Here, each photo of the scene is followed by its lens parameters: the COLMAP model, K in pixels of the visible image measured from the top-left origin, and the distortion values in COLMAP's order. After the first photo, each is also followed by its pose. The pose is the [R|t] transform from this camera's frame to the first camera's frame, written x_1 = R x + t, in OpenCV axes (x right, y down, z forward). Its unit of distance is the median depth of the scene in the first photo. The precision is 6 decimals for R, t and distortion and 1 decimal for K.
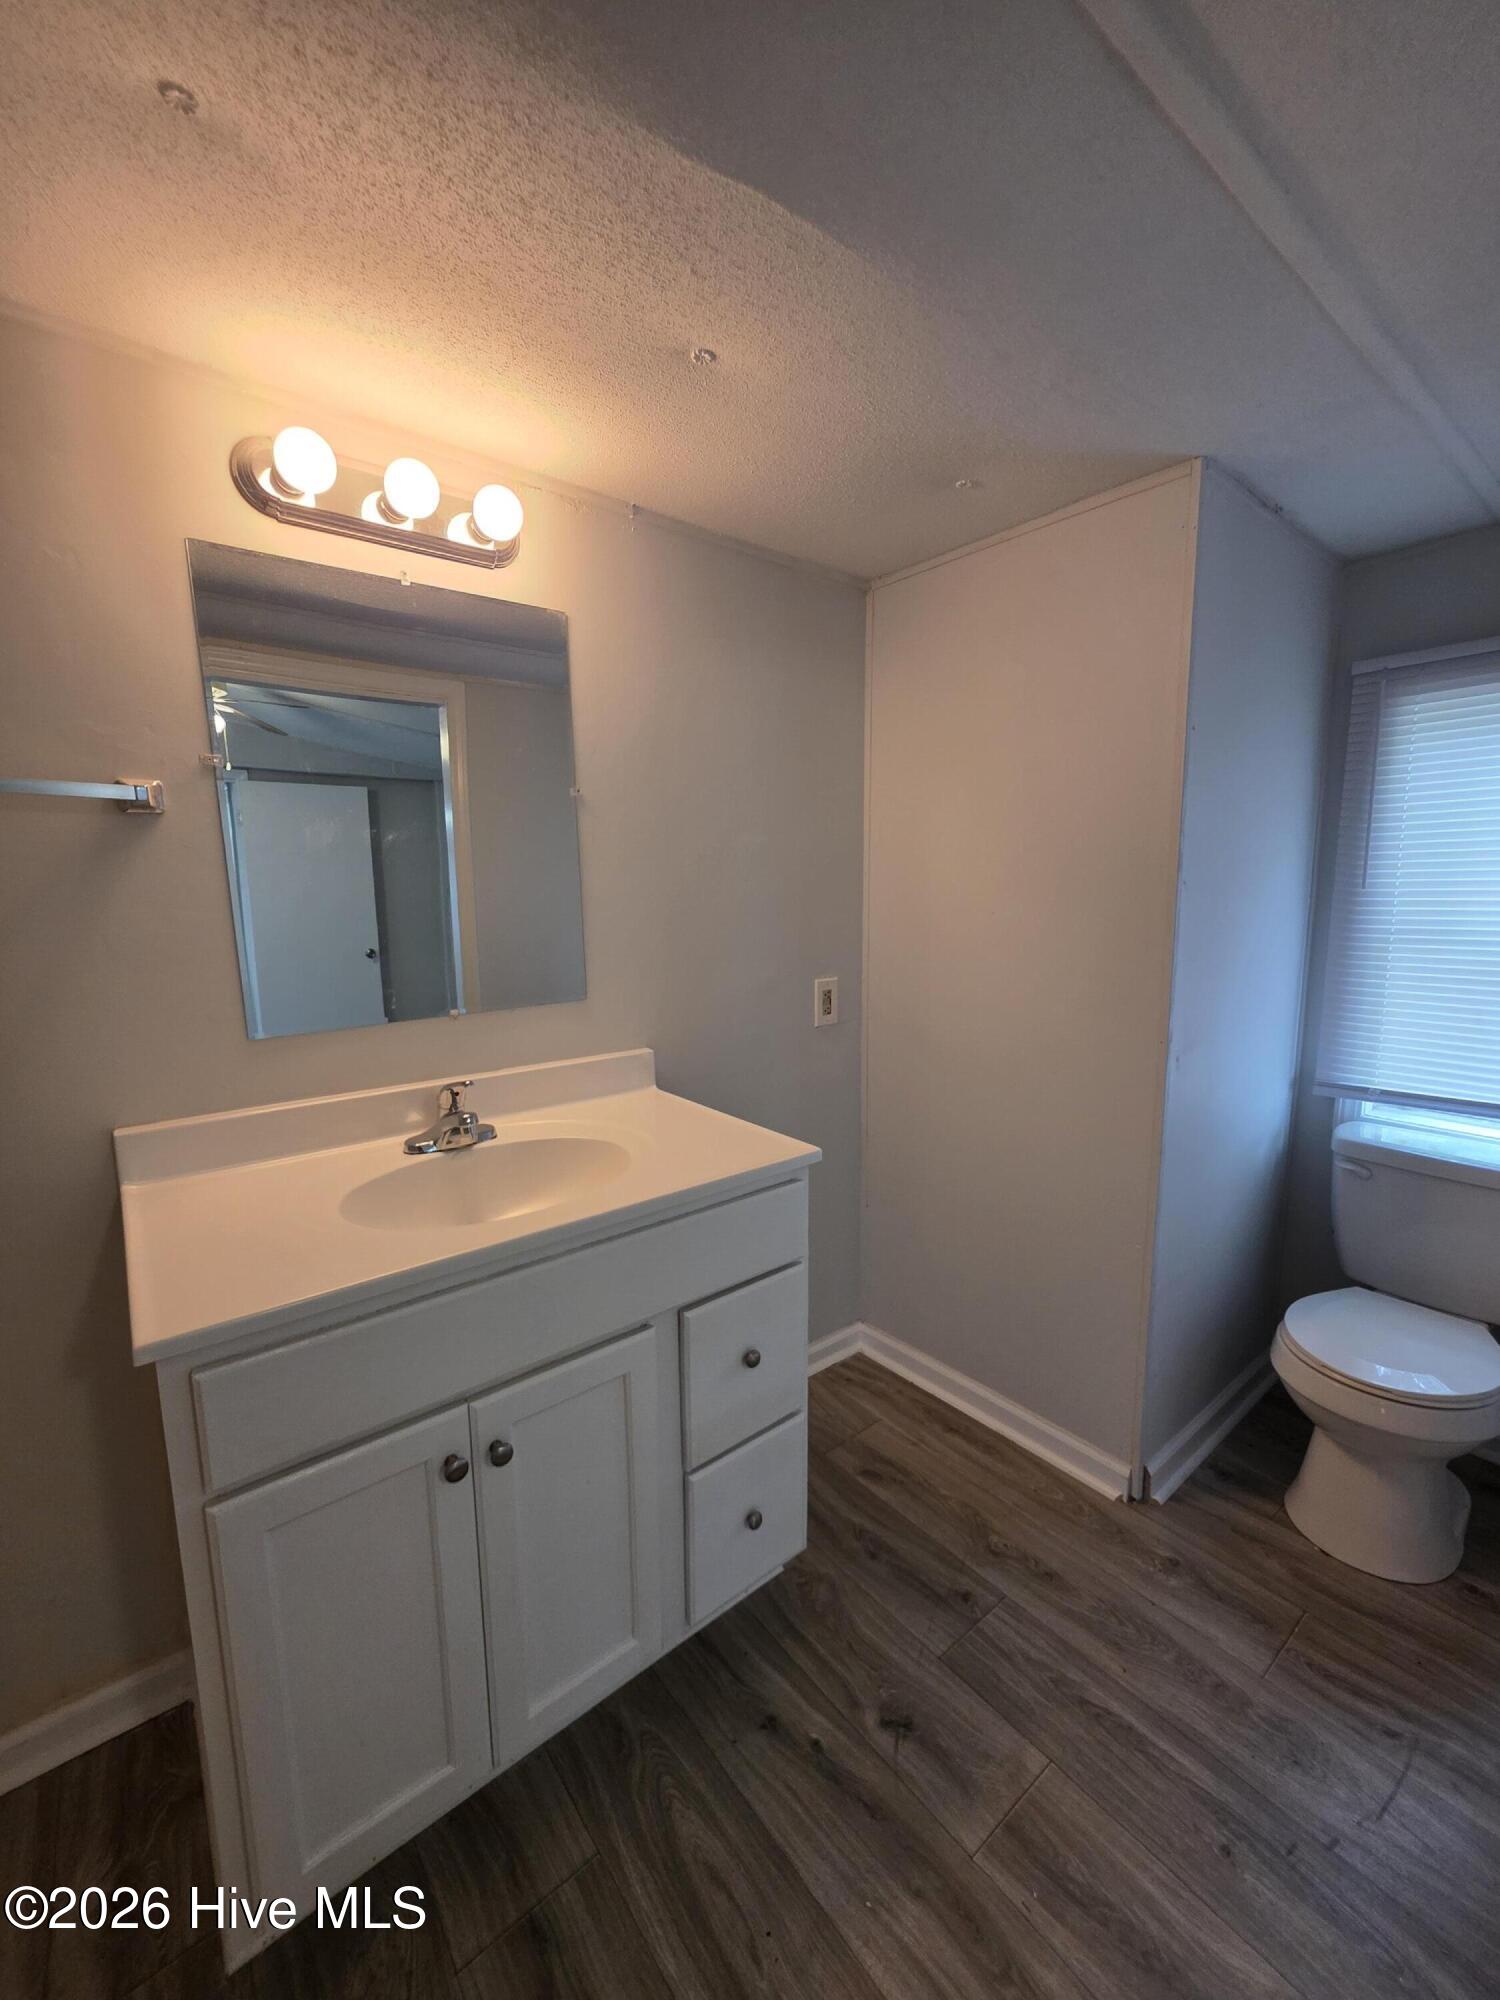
lens RADIAL K [[808.6, 0, 746.6], [0, 808.6, 1007.5], [0, 0, 1]] dist [0.011042, -0.000428]
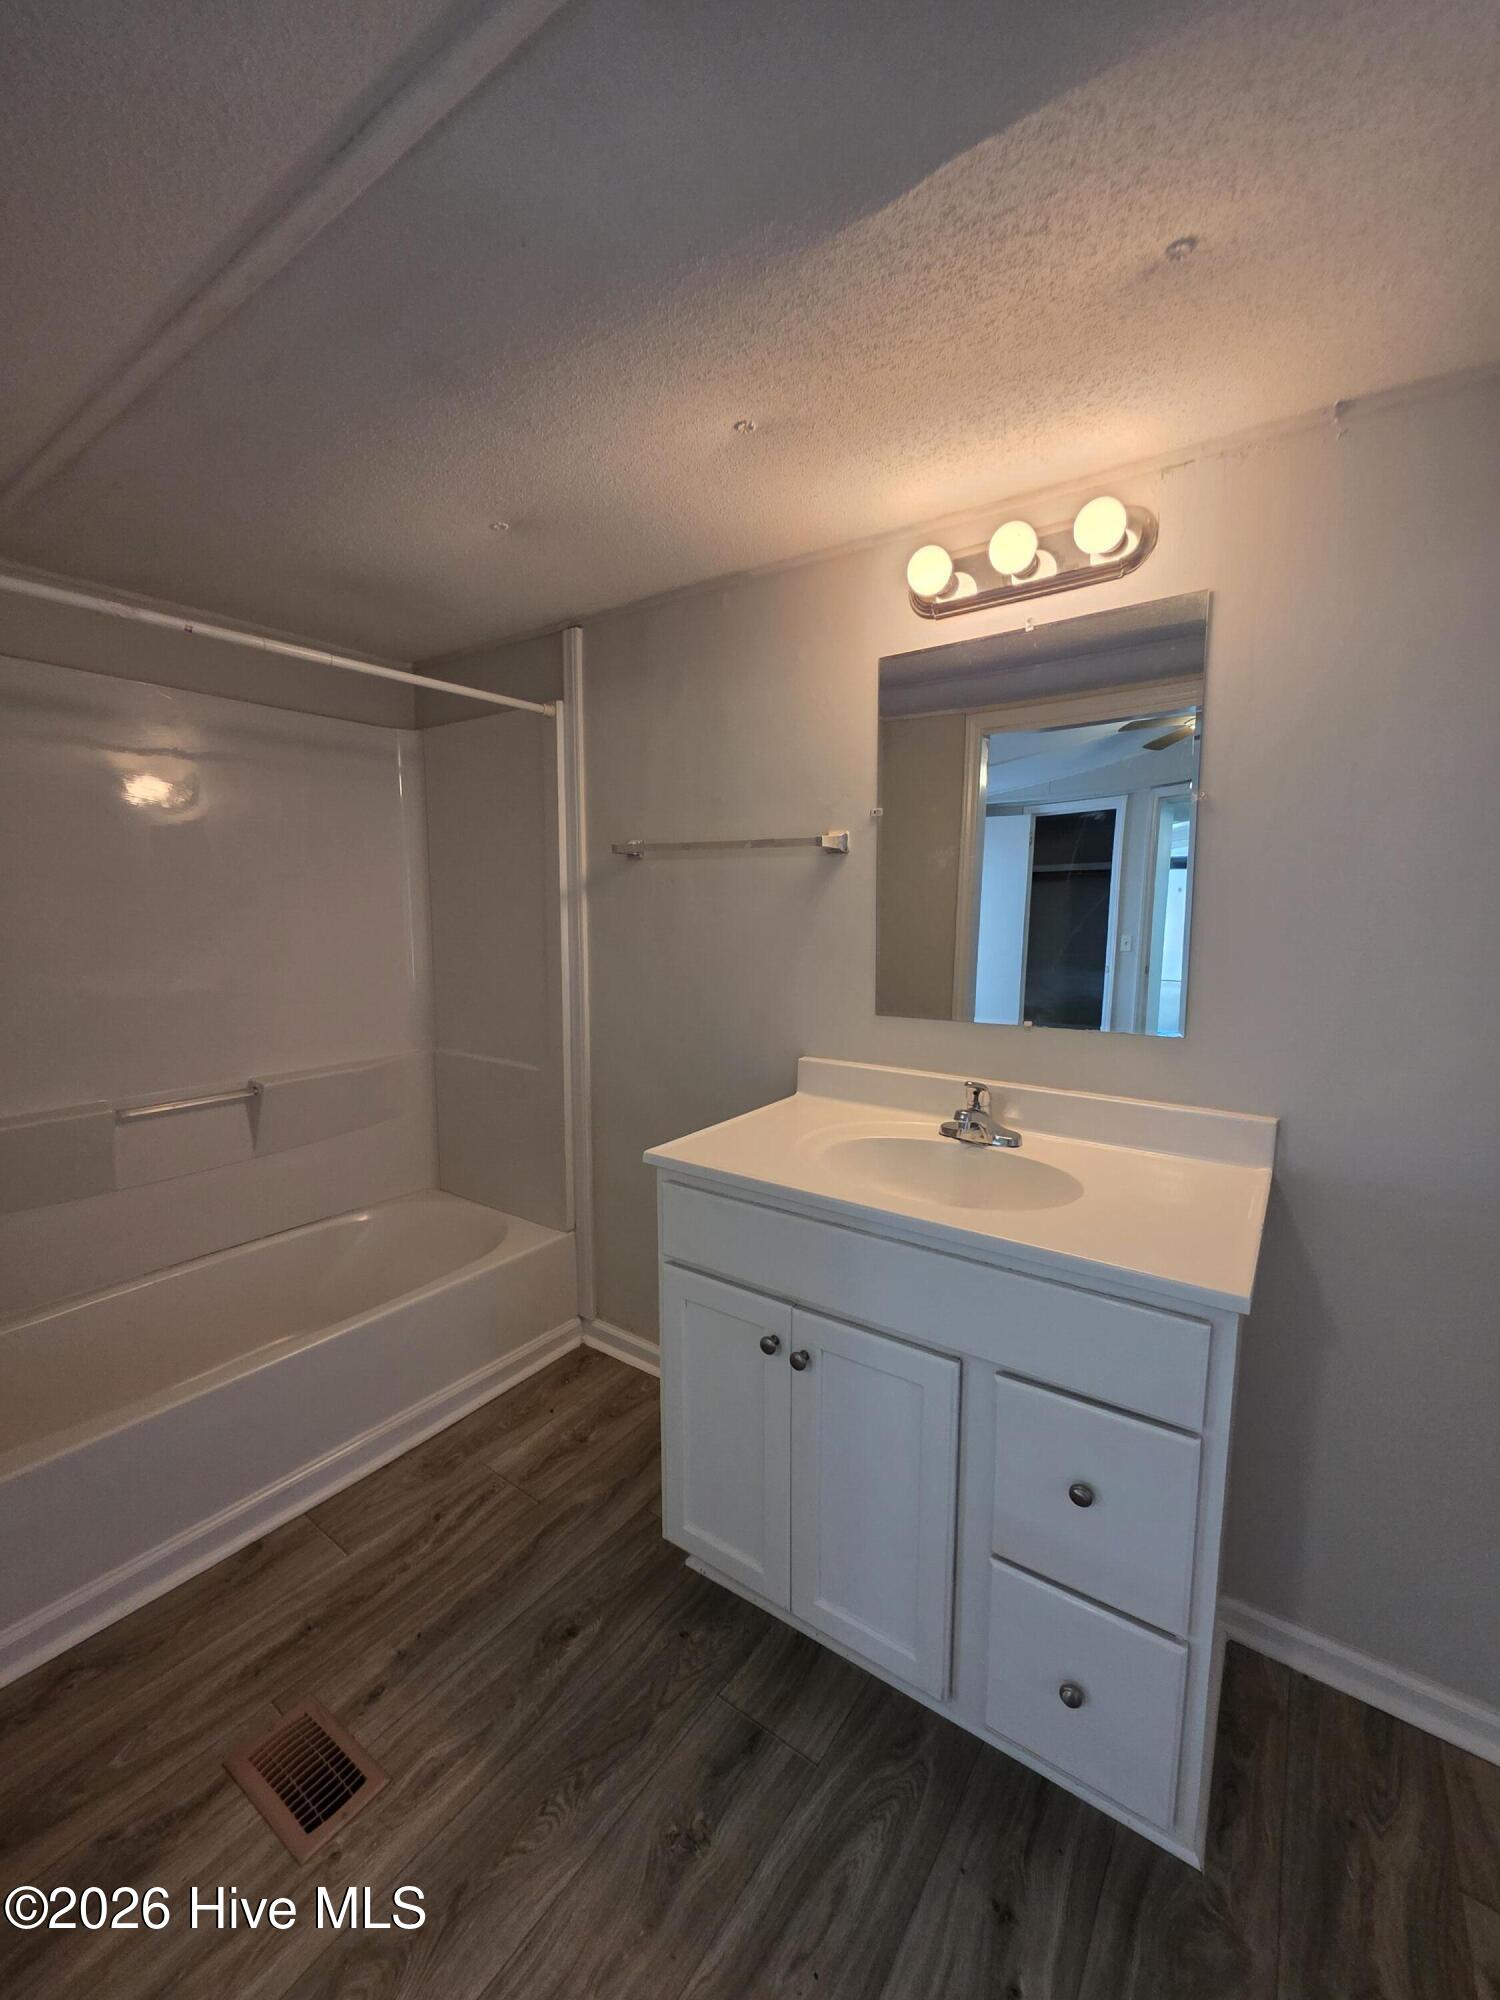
lens RADIAL K [[808.6, 0, 752.3], [0, 808.6, 1010.7], [0, 0, 1]] dist [0.011042, -0.000428]
pose [[0.286255, 0.137267, -0.948270, 0.670056], [-0.153563, 0.983464, 0.096005, -0.071264], [0.945768, 0.118137, 0.302601, 0.429571]]
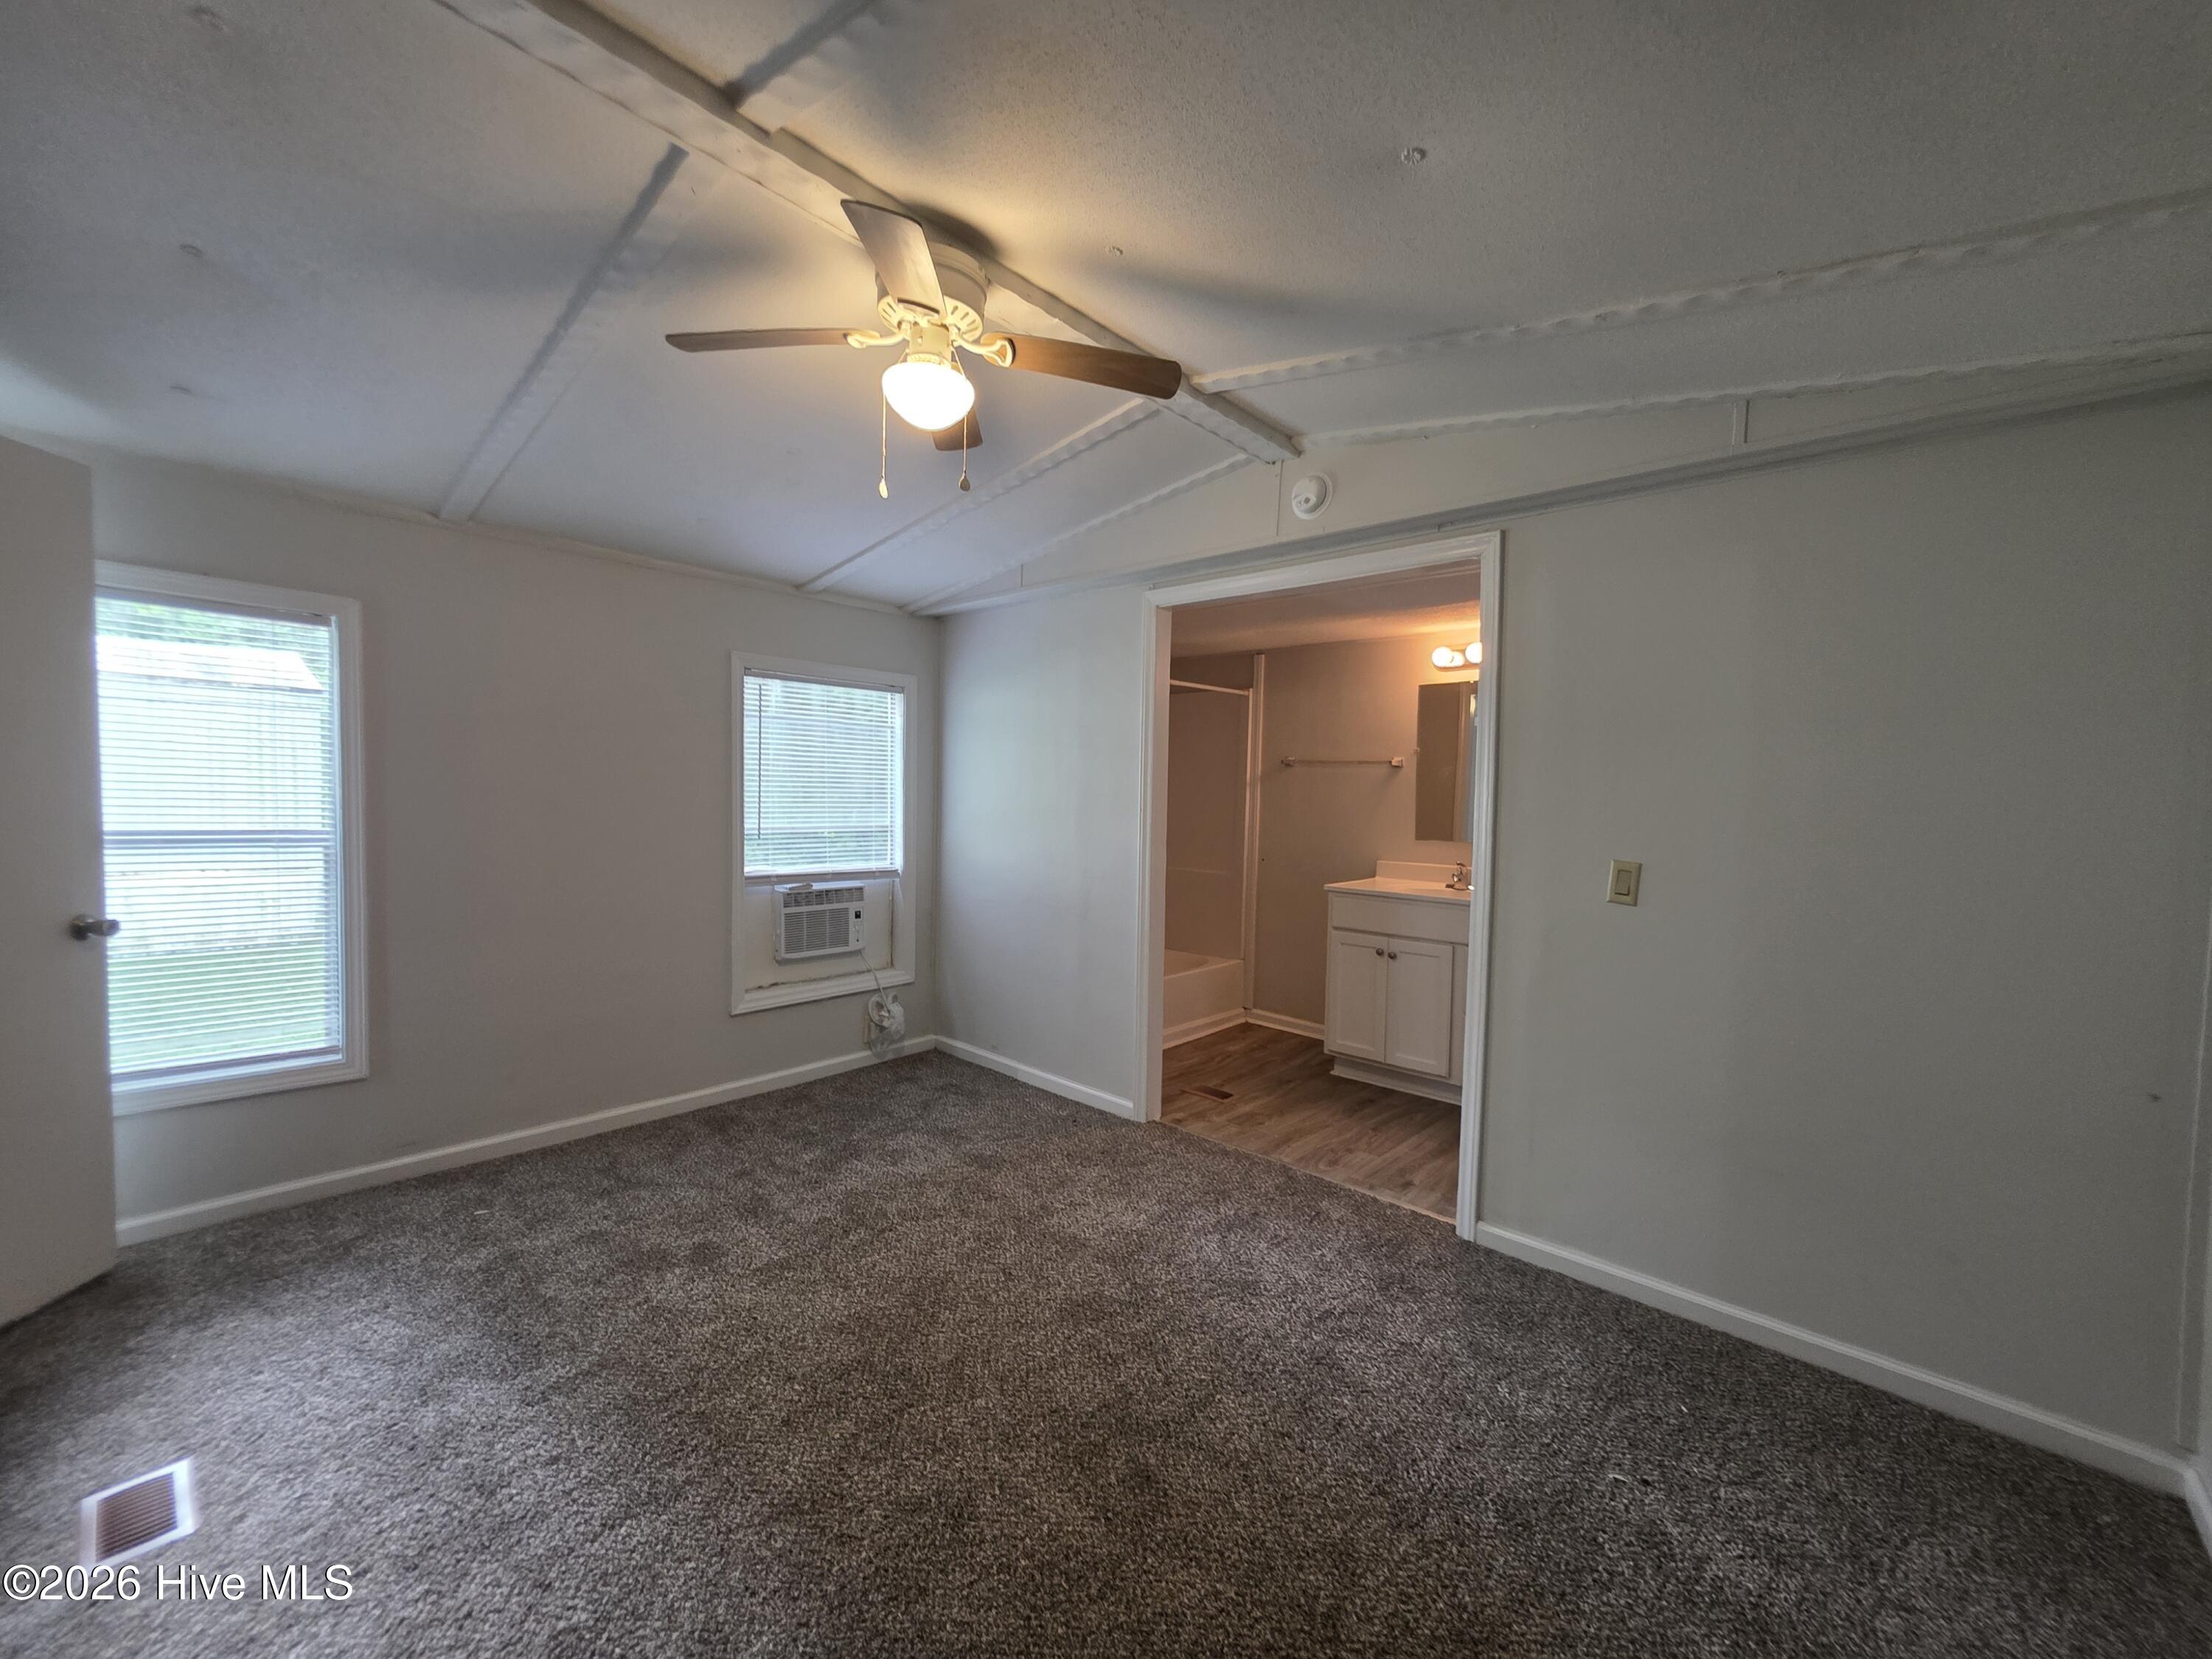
lens RADIAL K [[894.3, 0, 1124.4], [0, 894.3, 827.6], [0, 0, 1]] dist [0.011042, -0.000428]
pose [[0.178049, 0.055423, -0.982460, 2.694456], [-0.176872, 0.983954, 0.023453, 0.117774], [0.967995, 0.169593, 0.184995, -0.734704]]
